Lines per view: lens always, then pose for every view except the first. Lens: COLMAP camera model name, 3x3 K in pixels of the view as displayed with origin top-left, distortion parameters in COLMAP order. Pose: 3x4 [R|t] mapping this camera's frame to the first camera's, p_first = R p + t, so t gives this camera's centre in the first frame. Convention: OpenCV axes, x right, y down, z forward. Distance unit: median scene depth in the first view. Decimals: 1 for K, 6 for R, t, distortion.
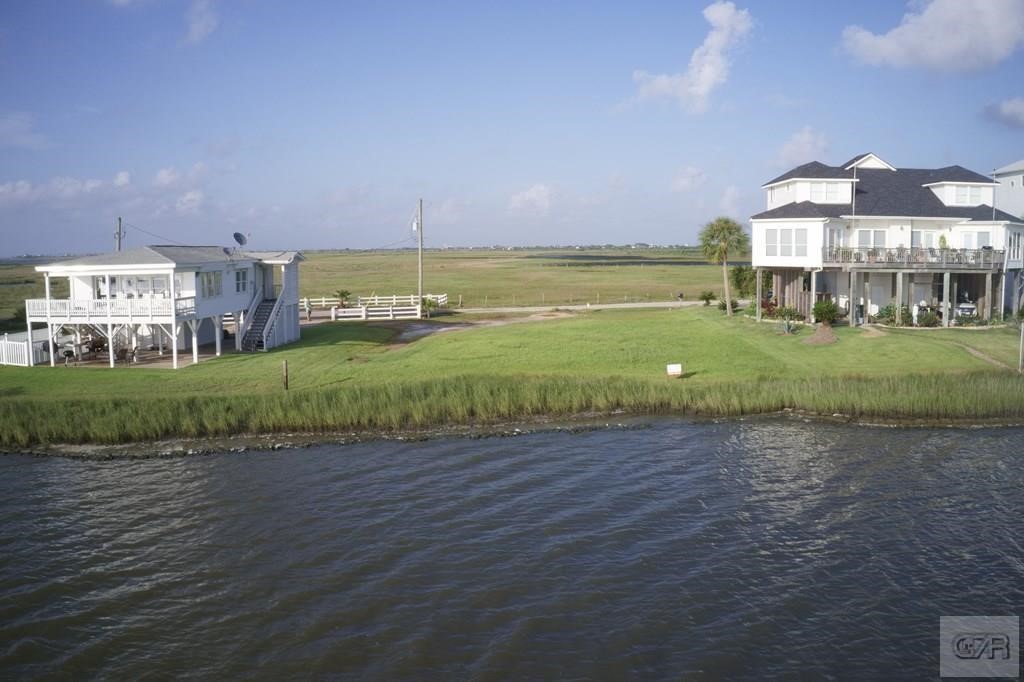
lens RADIAL K [[859.4, 0, 512.0], [0, 859.4, 341.0], [0, 0, 1]] dist [-0.206814, 0.030157]
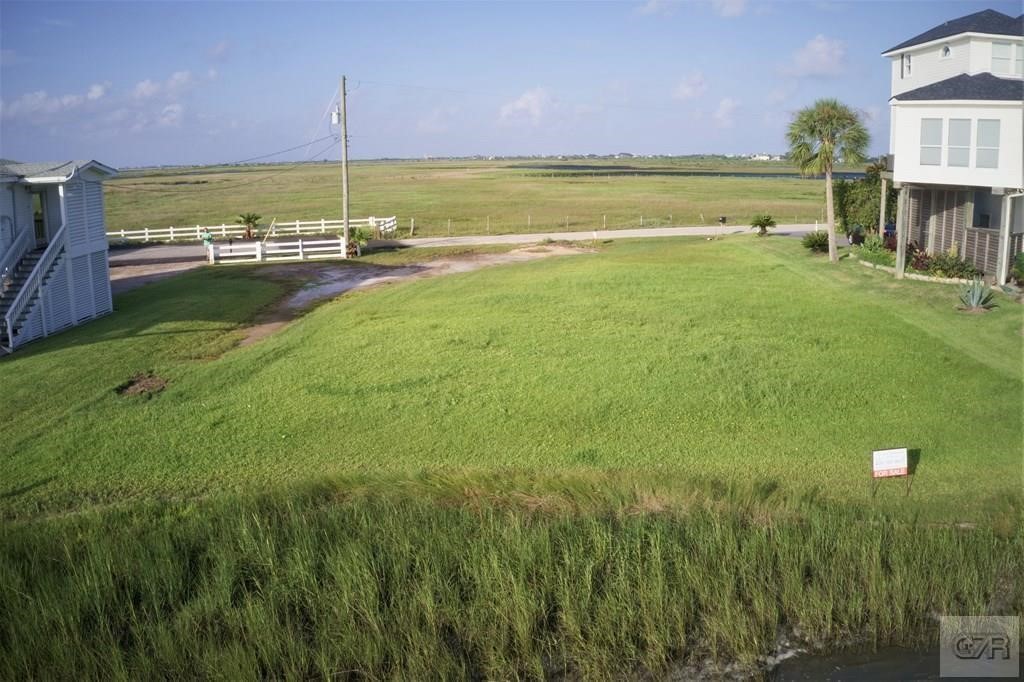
lens RADIAL K [[859.4, 0, 512.0], [0, 859.4, 341.0], [0, 0, 1]] dist [-0.206814, 0.030157]
pose [[0.999772, -0.005894, 0.020499, 0.008066], [0.003743, 0.994627, 0.103460, -0.029324], [-0.020999, -0.103360, 0.994422, 0.329234]]
